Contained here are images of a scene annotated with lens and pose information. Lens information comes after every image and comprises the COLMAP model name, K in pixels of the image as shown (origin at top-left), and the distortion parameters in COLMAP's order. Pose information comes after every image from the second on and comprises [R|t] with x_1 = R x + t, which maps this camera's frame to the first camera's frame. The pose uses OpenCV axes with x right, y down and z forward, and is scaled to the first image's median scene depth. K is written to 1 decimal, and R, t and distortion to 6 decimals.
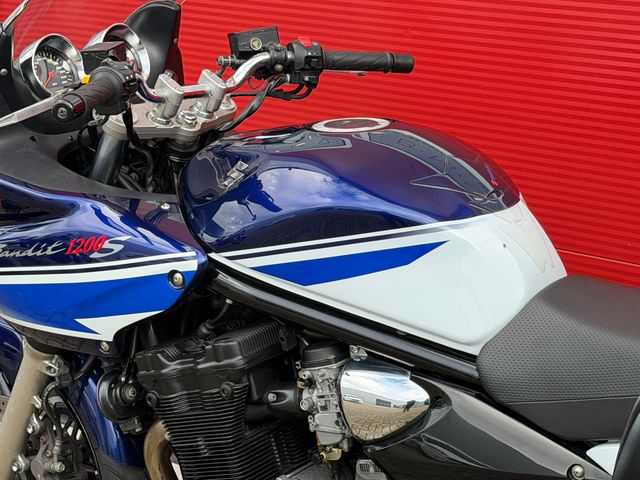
lens RADIAL K [[1479.3, 0, 319.8], [0, 1479.3, 245.4], [0, 0, 1]] dist [0.095622, 0.451088]
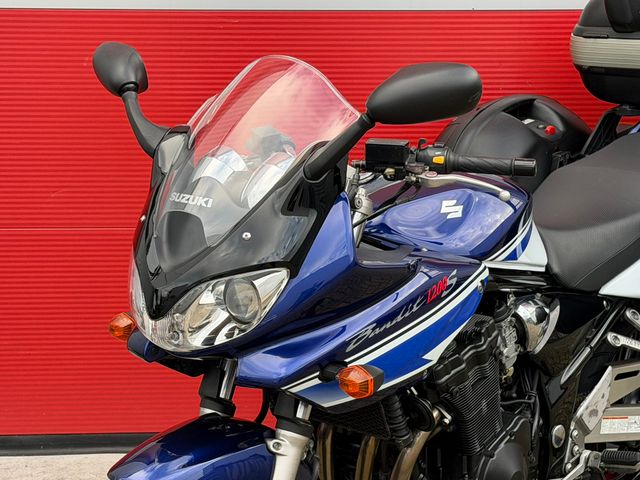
lens RADIAL K [[1486.0, 0, 320.5], [0, 1486.0, 258.6], [0, 0, 1]] dist [0.127192, 0.447553]
pose [[0.084499, -0.206602, 0.974769, -1.446838], [0.289115, 0.941267, 0.174439, -0.285135], [-0.953558, 0.267081, 0.139268, 0.937429]]
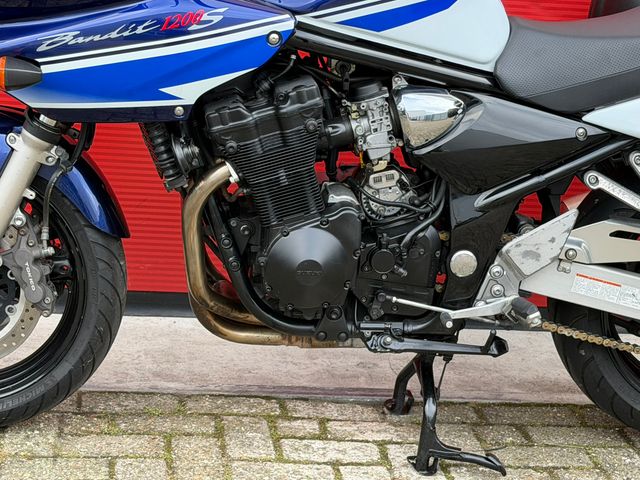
lens RADIAL K [[1474.4, 0, 315.0], [0, 1474.4, 256.4], [0, 0, 1]] dist [0.130440, 0.274764]
pose [[0.735658, -0.143303, 0.662021, -0.916652], [0.125955, 0.989259, 0.074173, 0.115539], [-0.665539, 0.028818, 0.745806, 0.054050]]
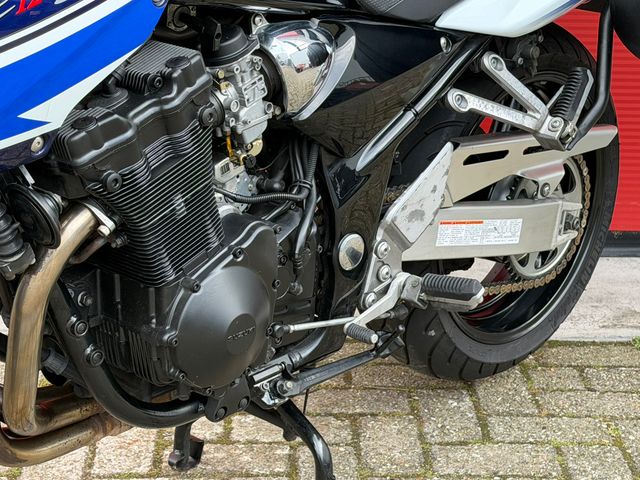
lens RADIAL K [[1479.3, 0, 319.8], [0, 1479.3, 245.4], [0, 0, 1]] dist [0.095622, 0.451088]
pose [[0.114102, -0.341652, 0.932874, -0.843146], [0.269794, 0.914375, 0.301878, -0.066695], [-0.956134, 0.217239, 0.196508, 0.793978]]
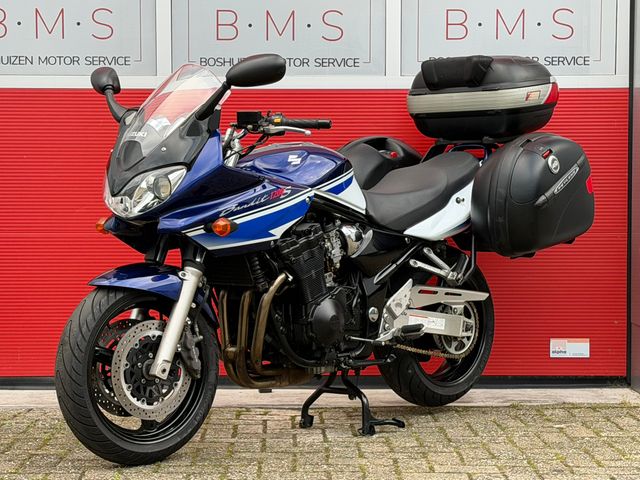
lens RADIAL K [[1479.3, 0, 319.8], [0, 1479.3, 245.4], [0, 0, 1]] dist [0.095622, 0.451088]
pose [[0.128455, -0.046081, 0.990644, -2.453584], [0.292934, 0.956111, 0.006490, 0.082034], [-0.947465, 0.289359, 0.136316, 0.674030]]
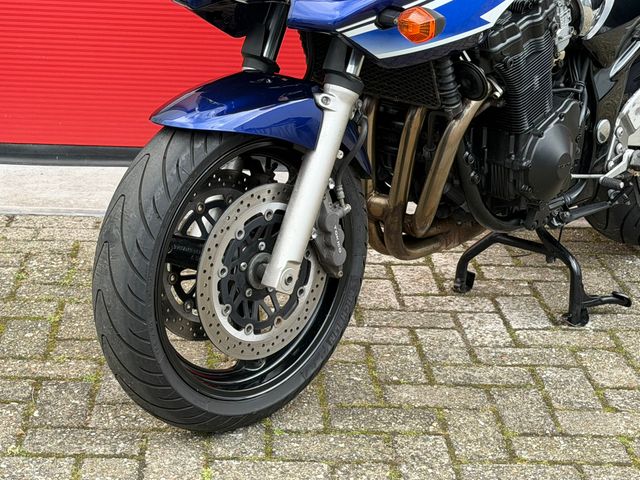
lens RADIAL K [[1479.3, 0, 319.8], [0, 1479.3, 245.4], [0, 0, 1]] dist [0.095622, 0.451088]
pose [[0.084317, -0.314662, 0.945452, -1.421930], [0.252925, 0.924514, 0.285137, -0.158815], [-0.963805, 0.215086, 0.157538, 1.032888]]
